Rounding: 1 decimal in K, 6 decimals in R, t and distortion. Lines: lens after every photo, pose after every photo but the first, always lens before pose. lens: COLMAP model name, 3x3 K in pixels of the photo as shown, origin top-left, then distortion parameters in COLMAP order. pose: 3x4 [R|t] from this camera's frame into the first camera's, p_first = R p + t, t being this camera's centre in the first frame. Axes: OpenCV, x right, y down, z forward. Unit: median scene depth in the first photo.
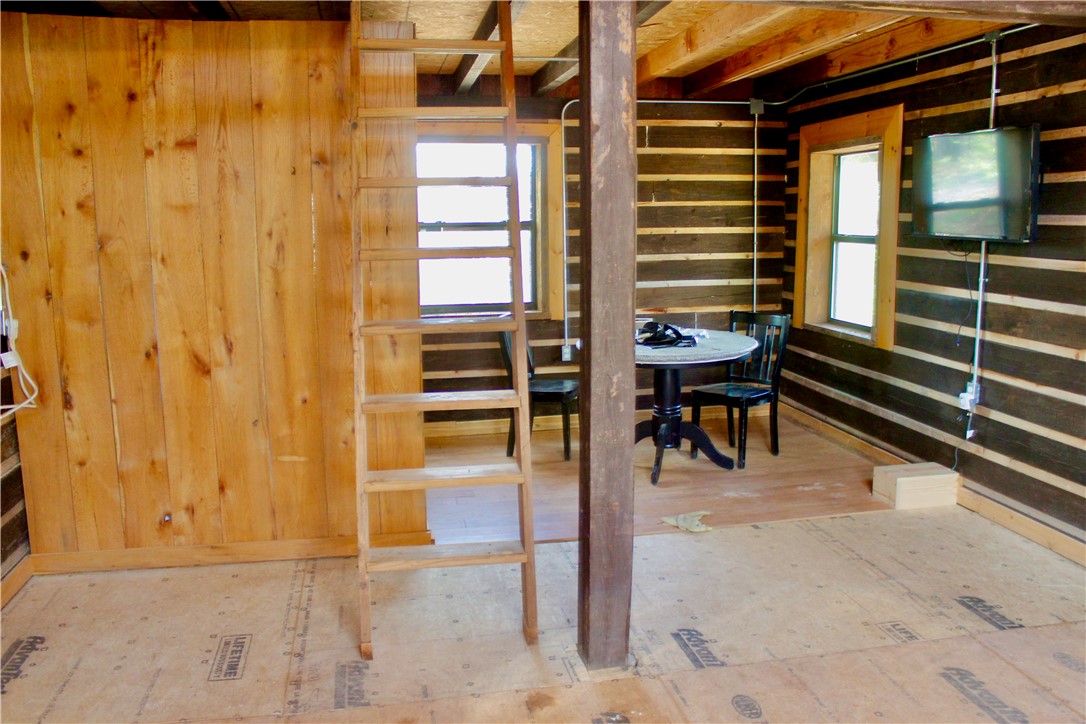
lens RADIAL K [[911.0, 0, 543.0], [0, 911.0, 362.0], [0, 0, 1]] dist [-0.187649, 0.197209]
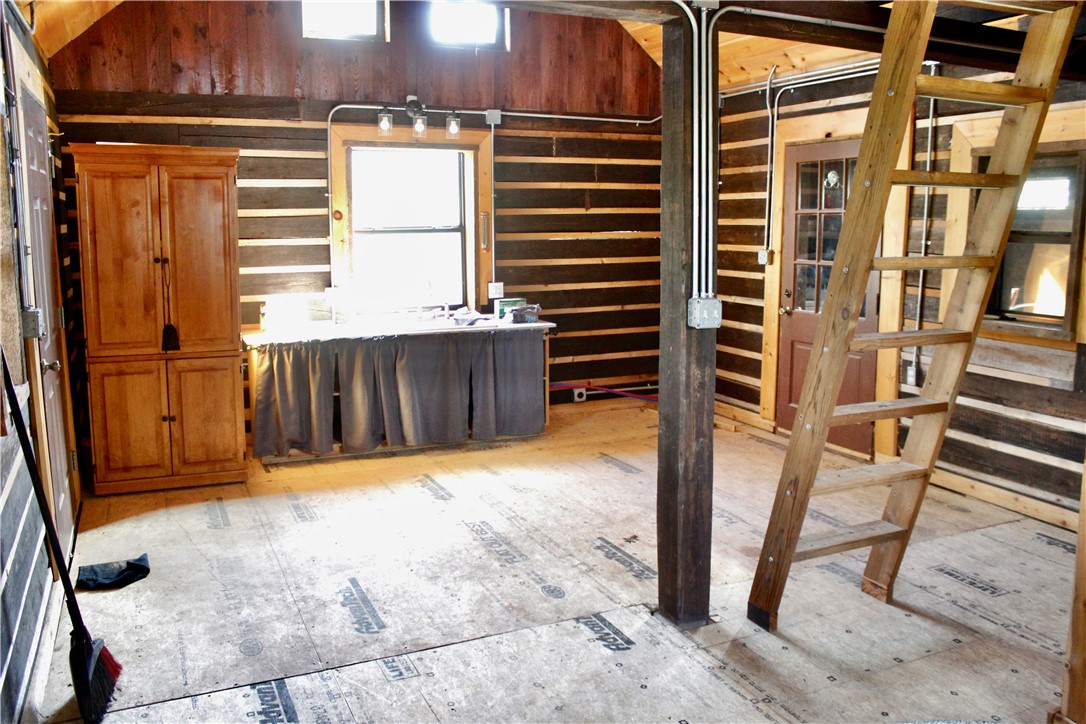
lens RADIAL K [[911.0, 0, 543.0], [0, 911.0, 362.0], [0, 0, 1]] dist [-0.187649, 0.197209]
pose [[-0.969931, 0.049441, -0.238305, 0.323670], [-0.027235, 0.950951, 0.308140, -0.204587], [0.241851, 0.305365, -0.921010, 1.255639]]
